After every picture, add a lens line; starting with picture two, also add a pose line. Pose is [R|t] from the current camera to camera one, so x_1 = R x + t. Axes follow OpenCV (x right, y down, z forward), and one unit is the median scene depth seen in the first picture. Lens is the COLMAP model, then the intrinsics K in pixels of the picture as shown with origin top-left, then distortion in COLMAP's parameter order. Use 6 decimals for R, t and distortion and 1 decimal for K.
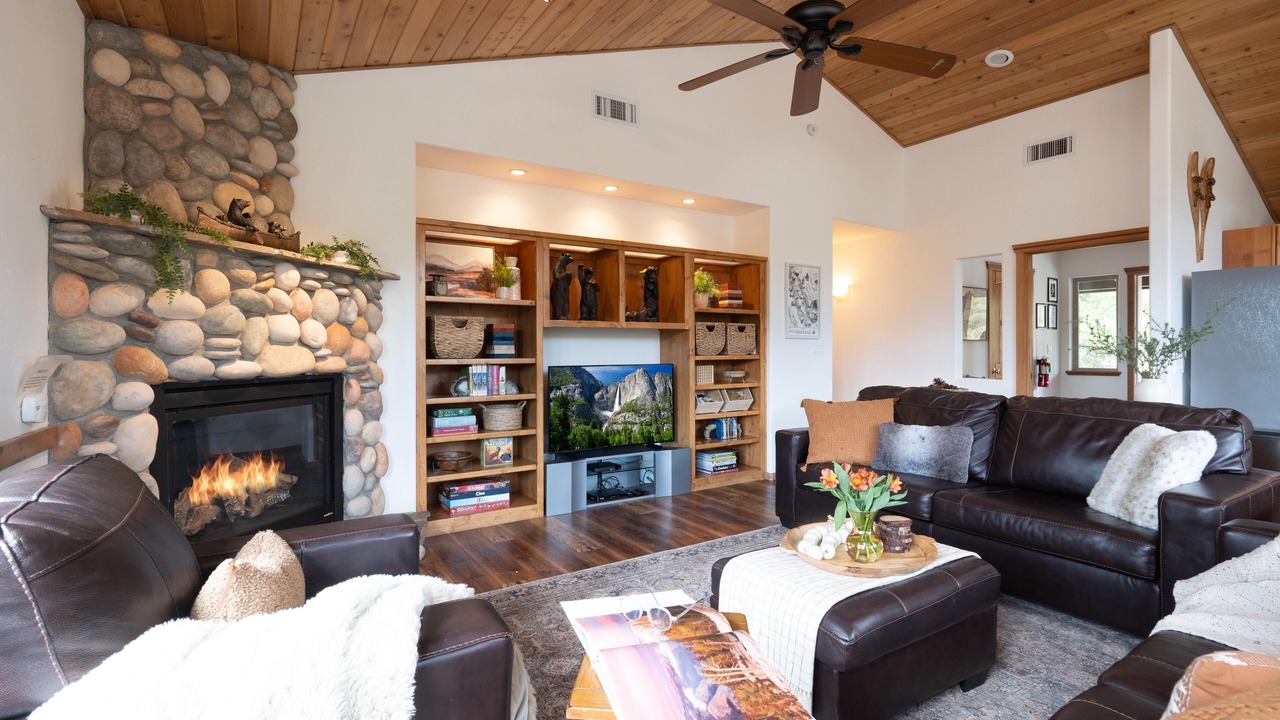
lens RADIAL K [[593.6, 0, 641.5], [0, 593.6, 350.4], [0, 0, 1]] dist [-0.001543, 0.000330]
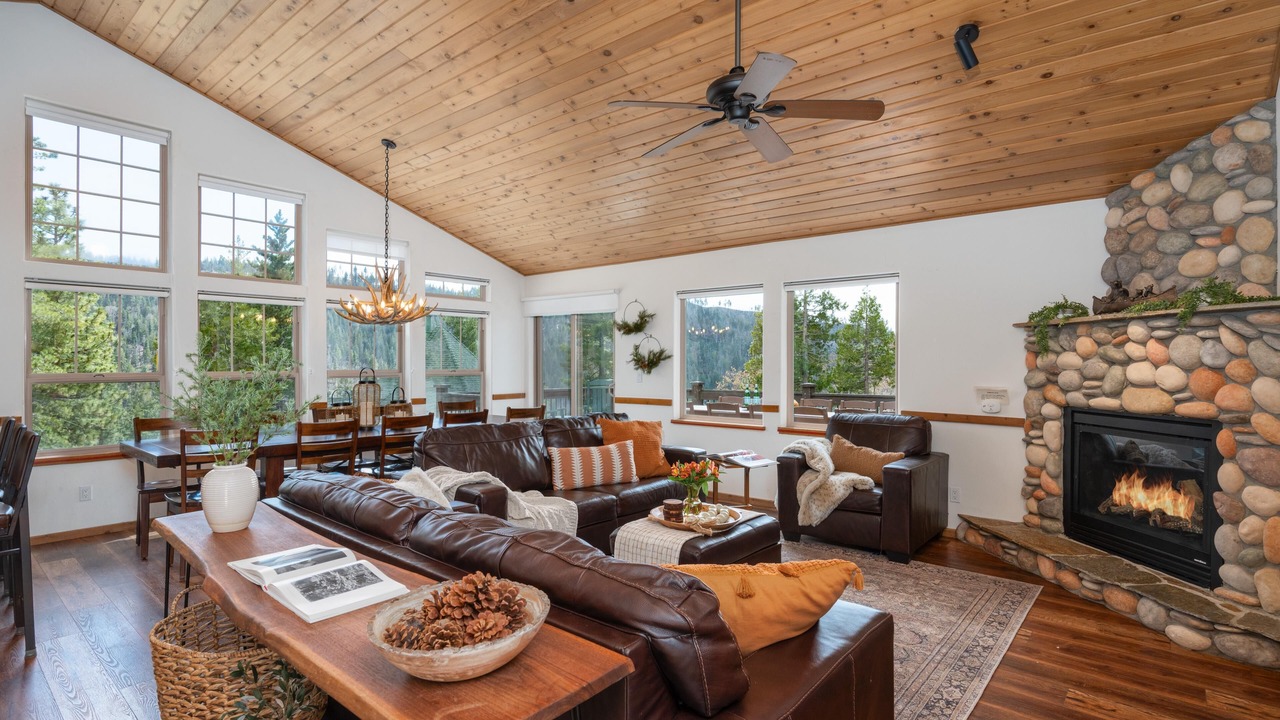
lens RADIAL K [[616.4, 0, 635.4], [0, 616.4, 361.9], [0, 0, 1]] dist [-0.000059, -0.000450]
pose [[-0.960200, -0.000381, -0.279314, 0.534259], [-0.001231, 0.999995, 0.002865, -0.046141], [0.279312, 0.003095, -0.960195, 1.389664]]
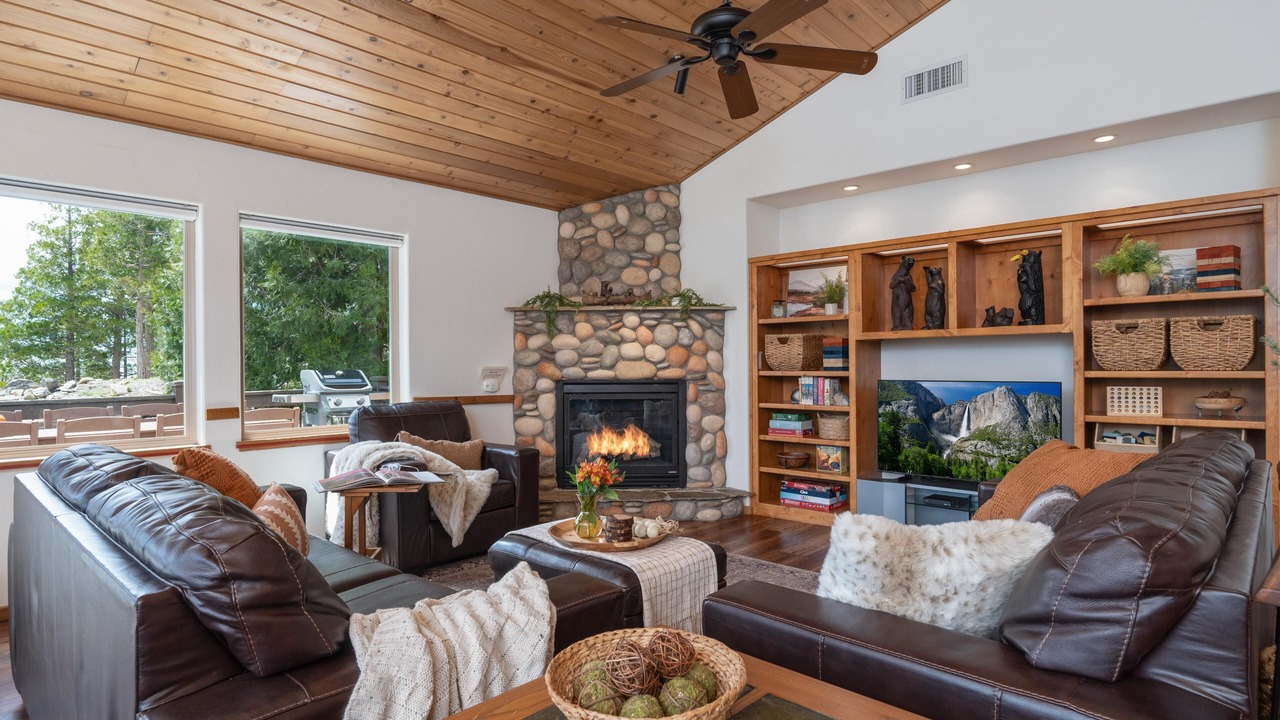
lens RADIAL K [[681.6, 0, 637.7], [0, 681.6, 367.3], [0, 0, 1]] dist [0.002027, -0.000336]
pose [[0.236579, 0.002744, -0.971608, 0.923659], [0.002737, 0.999990, 0.003490, 0.001769], [0.971608, -0.003485, 0.236569, 0.406772]]
